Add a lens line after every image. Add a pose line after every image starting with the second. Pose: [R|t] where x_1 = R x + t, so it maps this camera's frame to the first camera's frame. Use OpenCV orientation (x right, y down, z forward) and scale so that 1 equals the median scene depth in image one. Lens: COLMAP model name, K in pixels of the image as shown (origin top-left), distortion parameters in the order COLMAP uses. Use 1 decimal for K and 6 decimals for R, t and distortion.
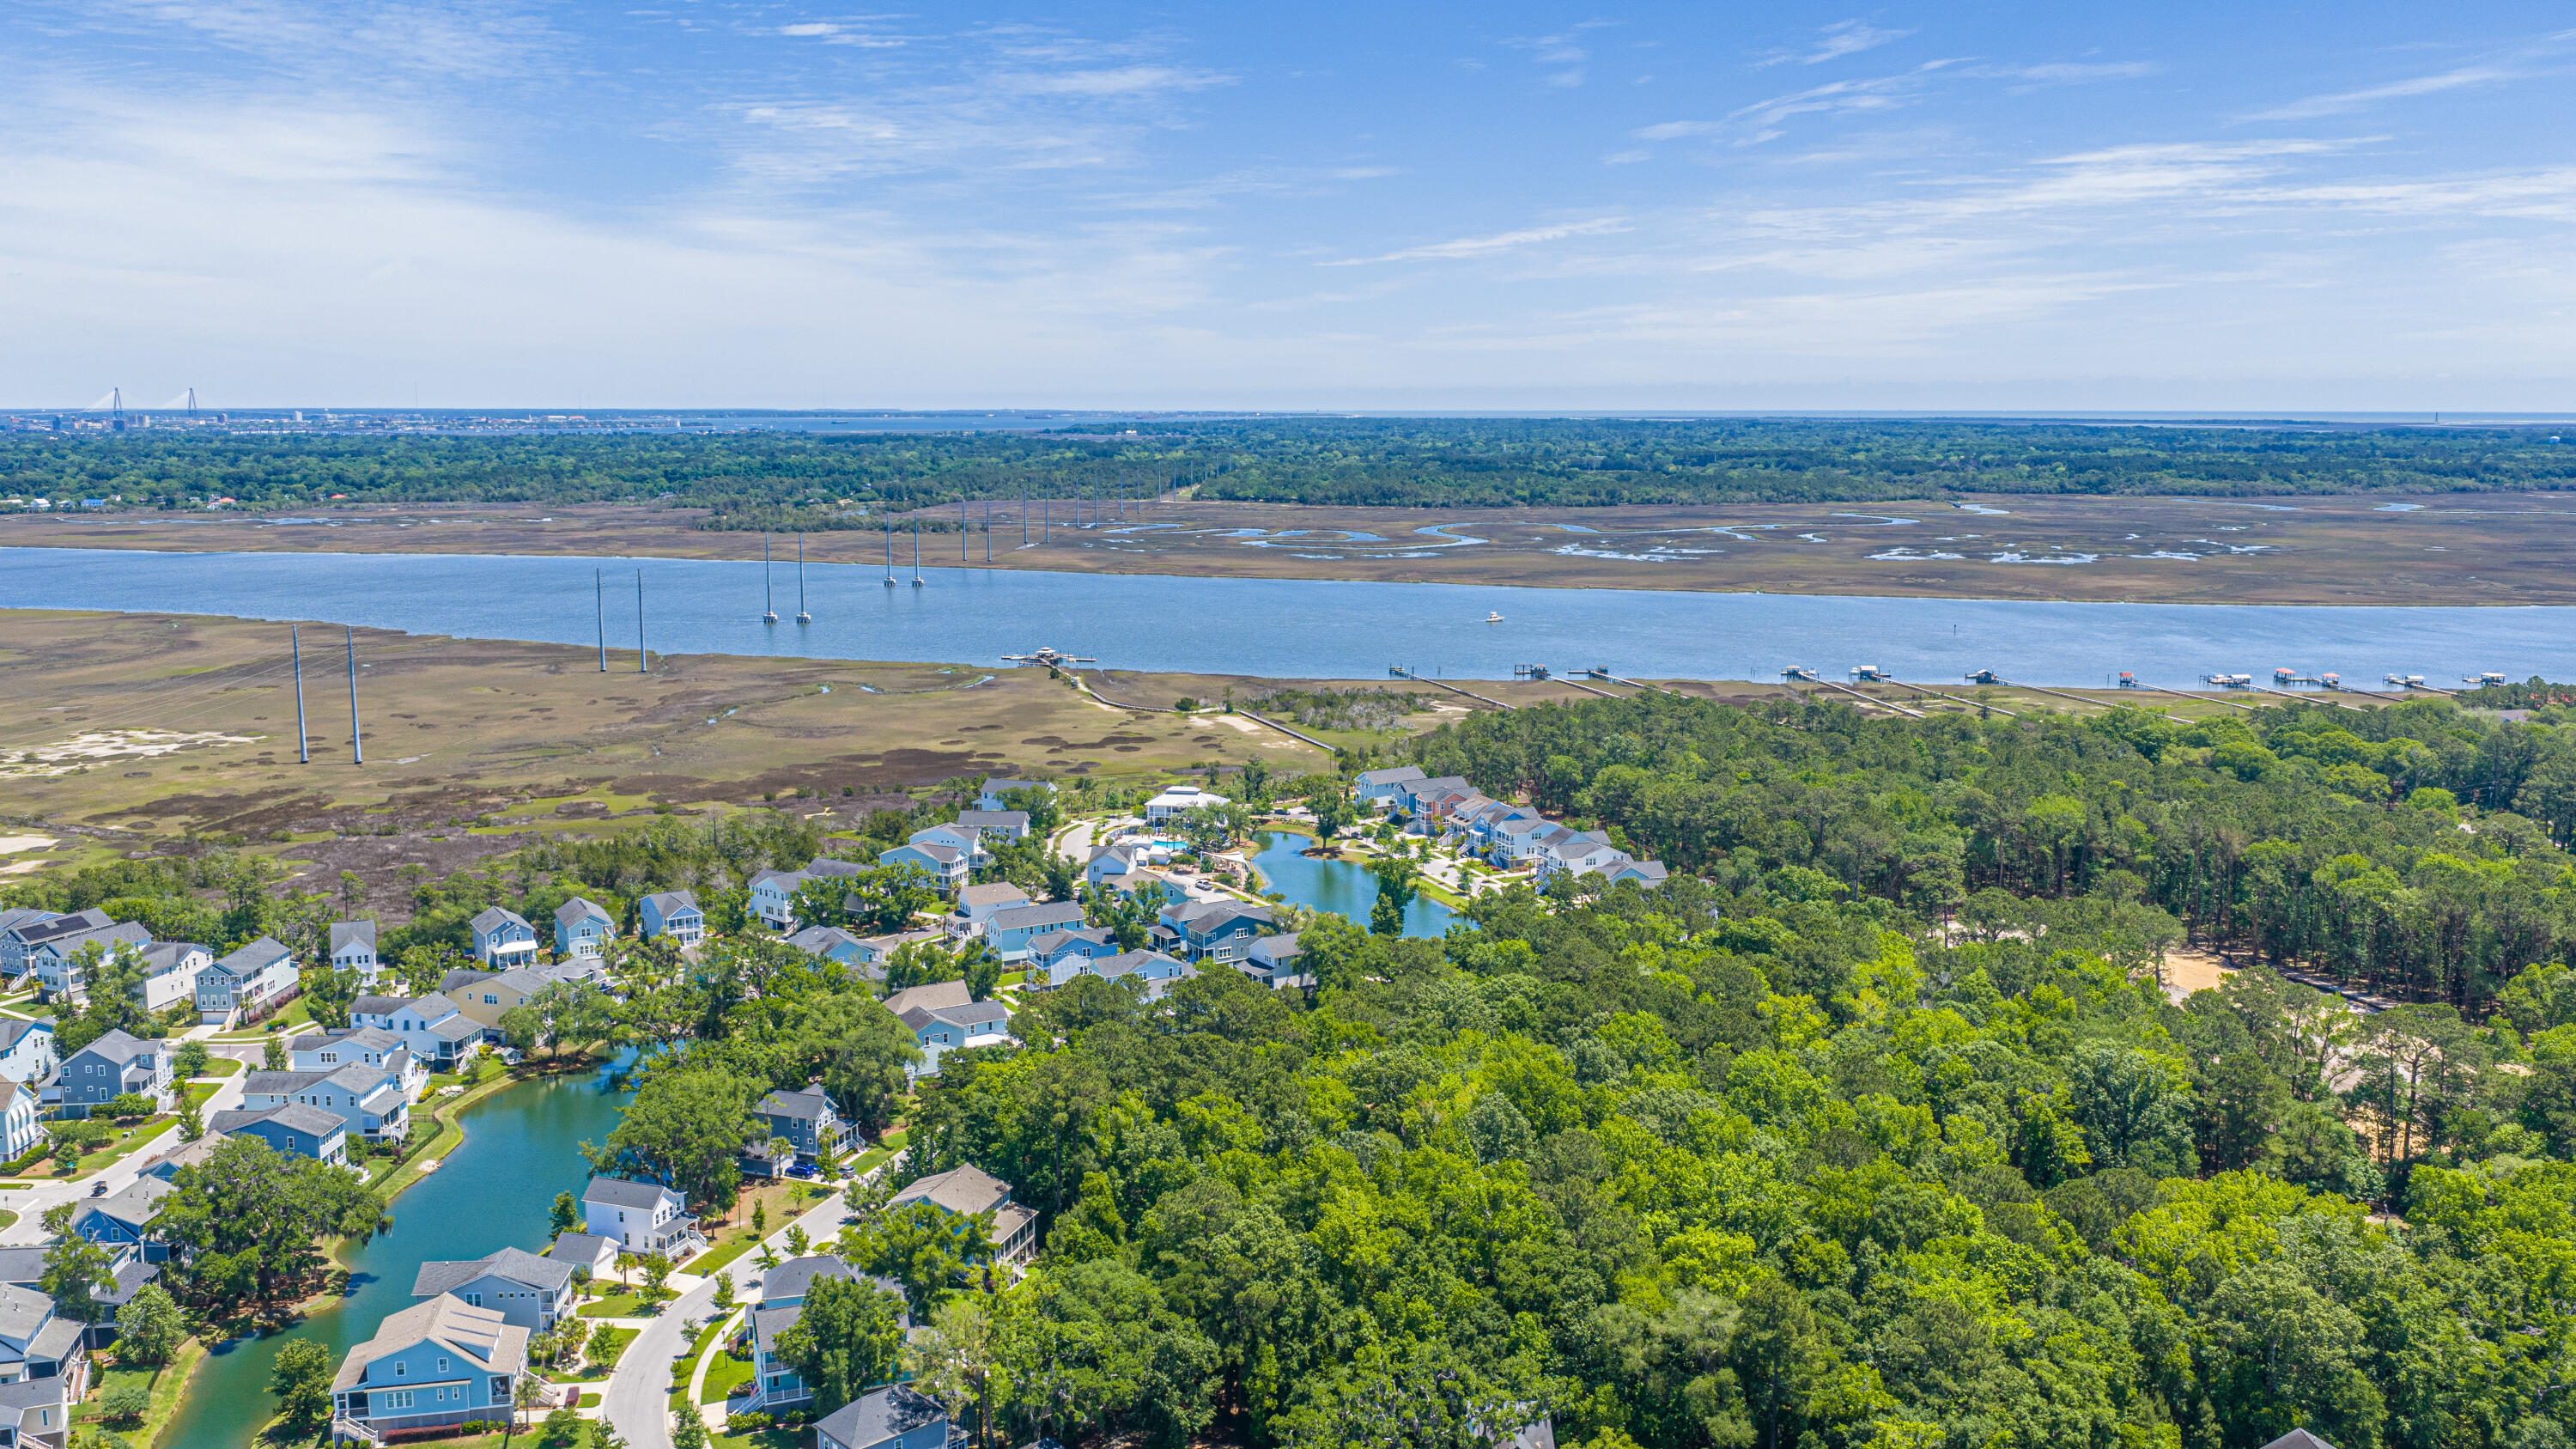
lens RADIAL K [[2126.1, 0, 1292.6], [0, 2126.1, 721.7], [0, 0, 1]] dist [0.027422, -0.040180]
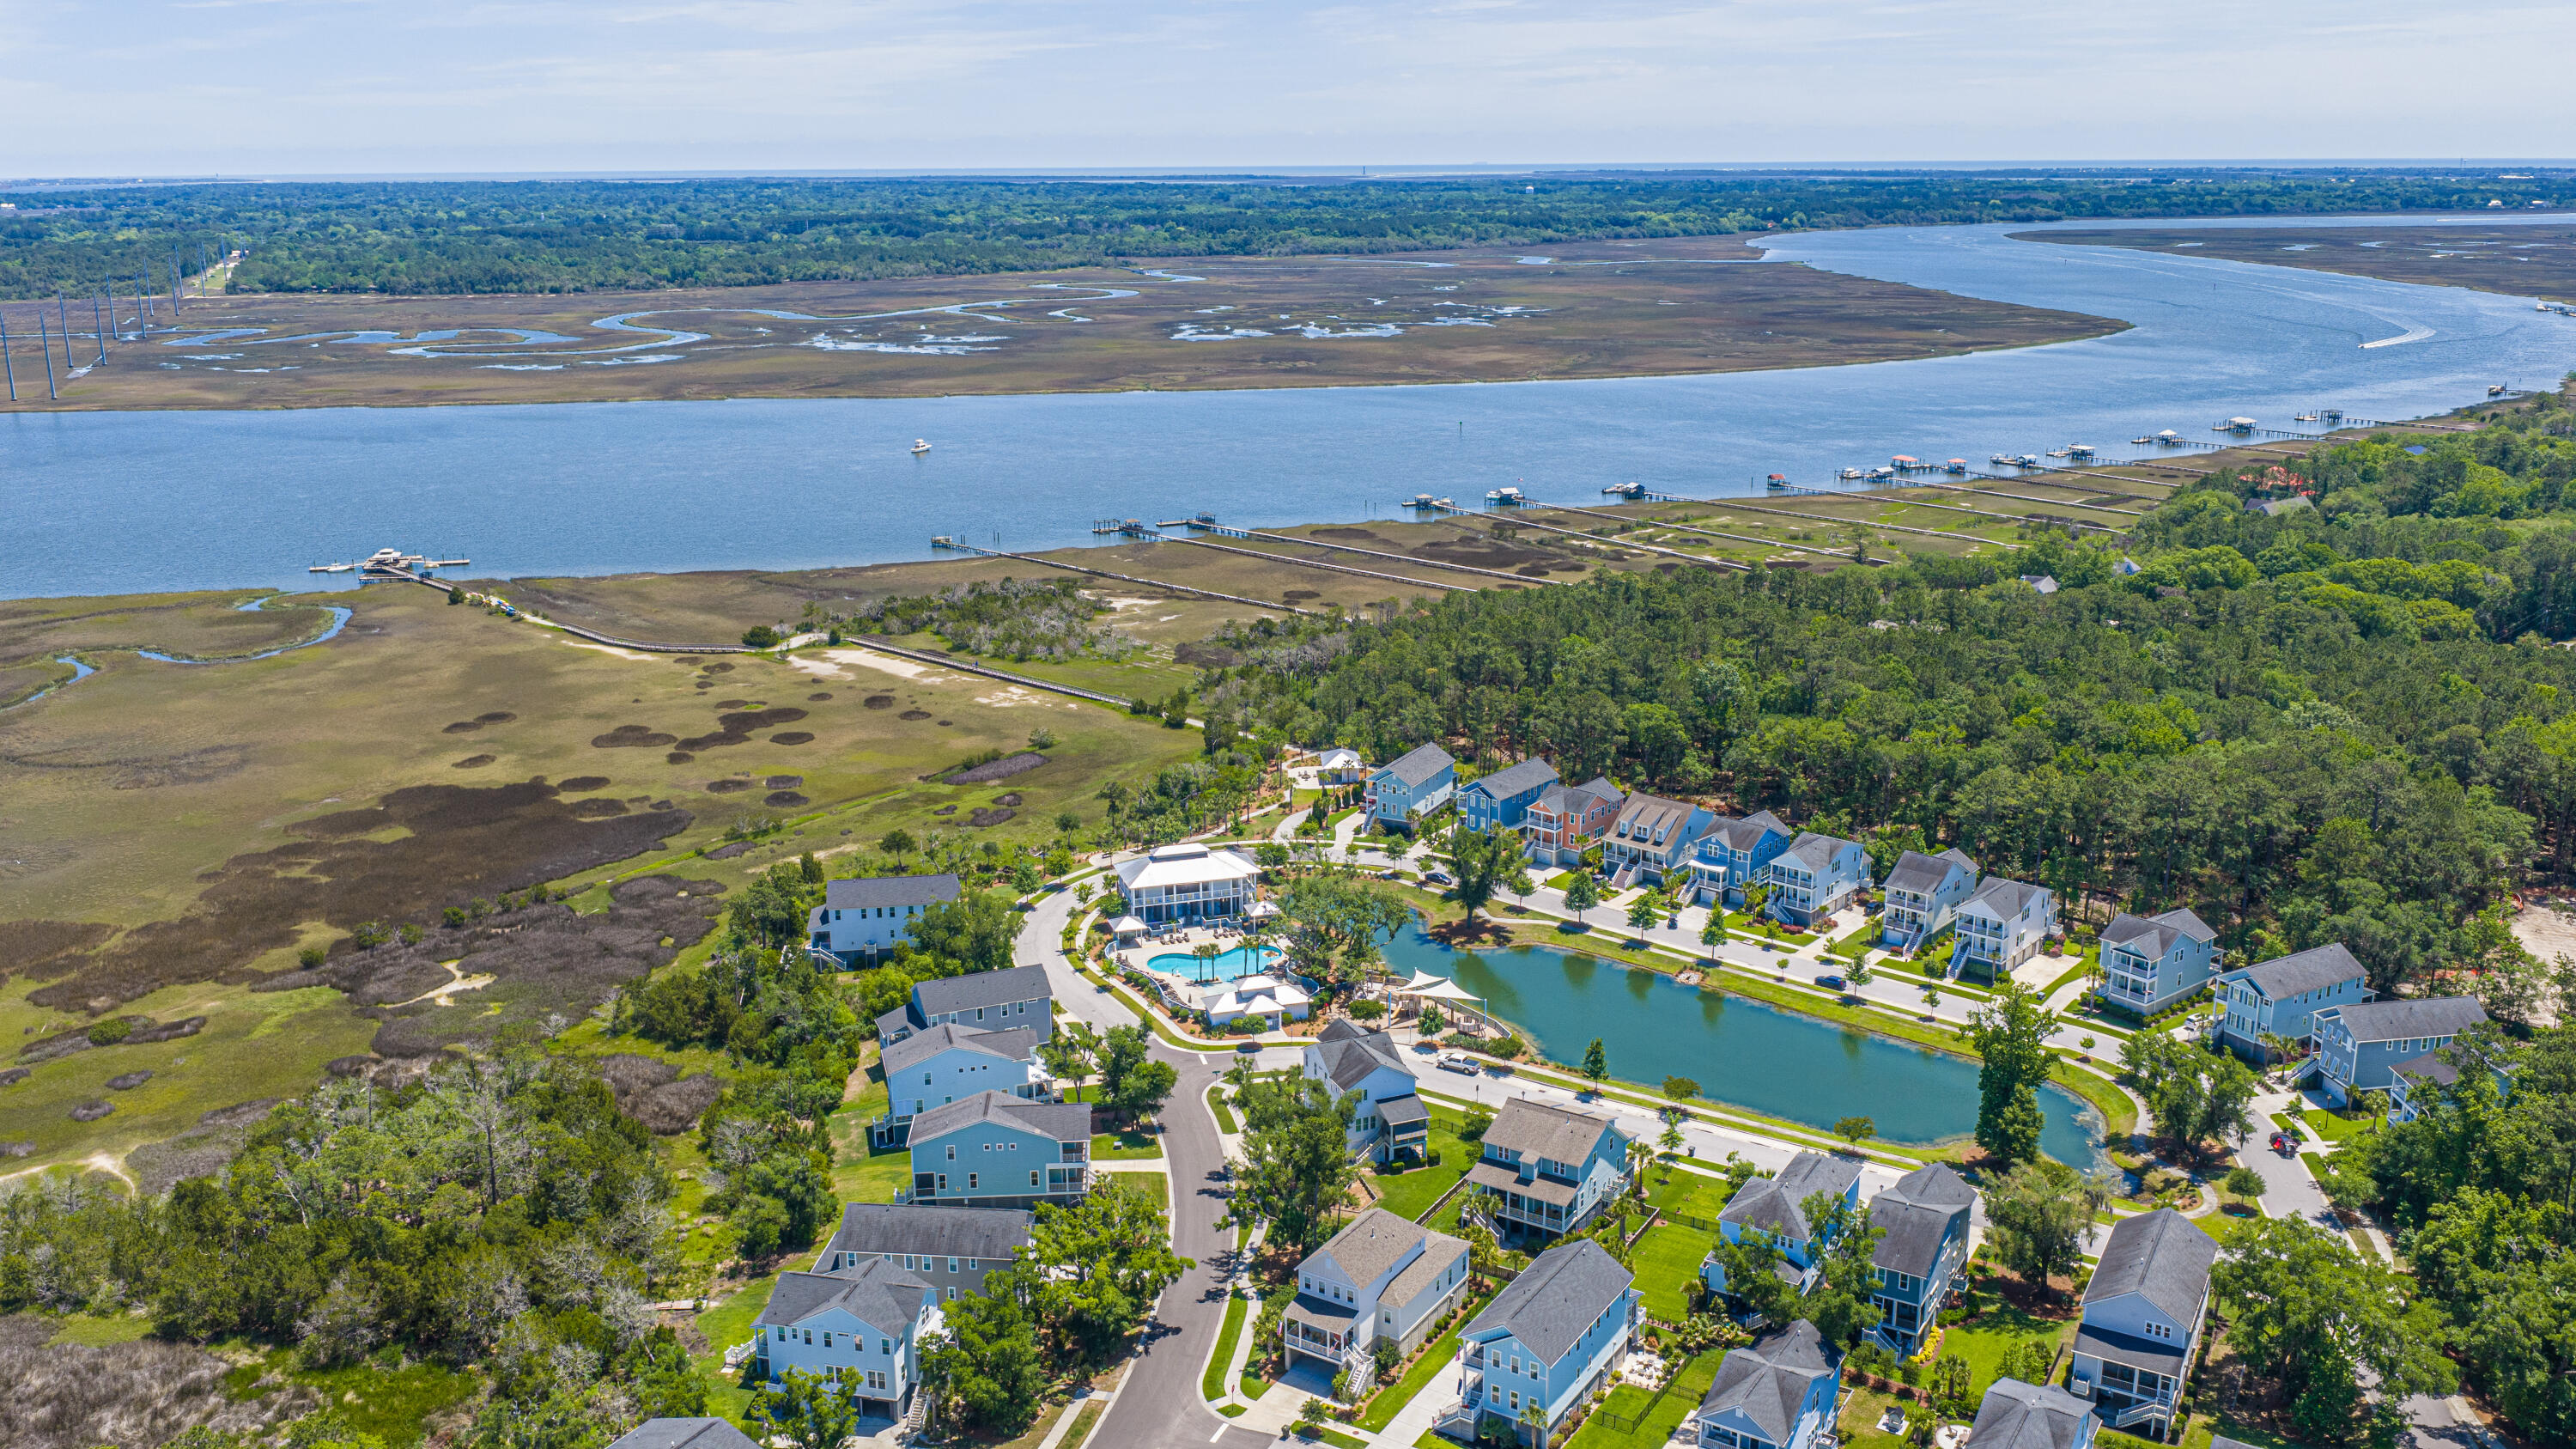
lens RADIAL K [[2126.1, 0, 1279.1], [0, 2126.1, 731.4], [0, 0, 1]] dist [0.027422, -0.040180]
pose [[0.893423, -0.125342, 0.431375, -0.062282], [0.076297, 0.988672, 0.129253, -0.016828], [-0.442690, -0.082565, 0.892866, 0.110545]]
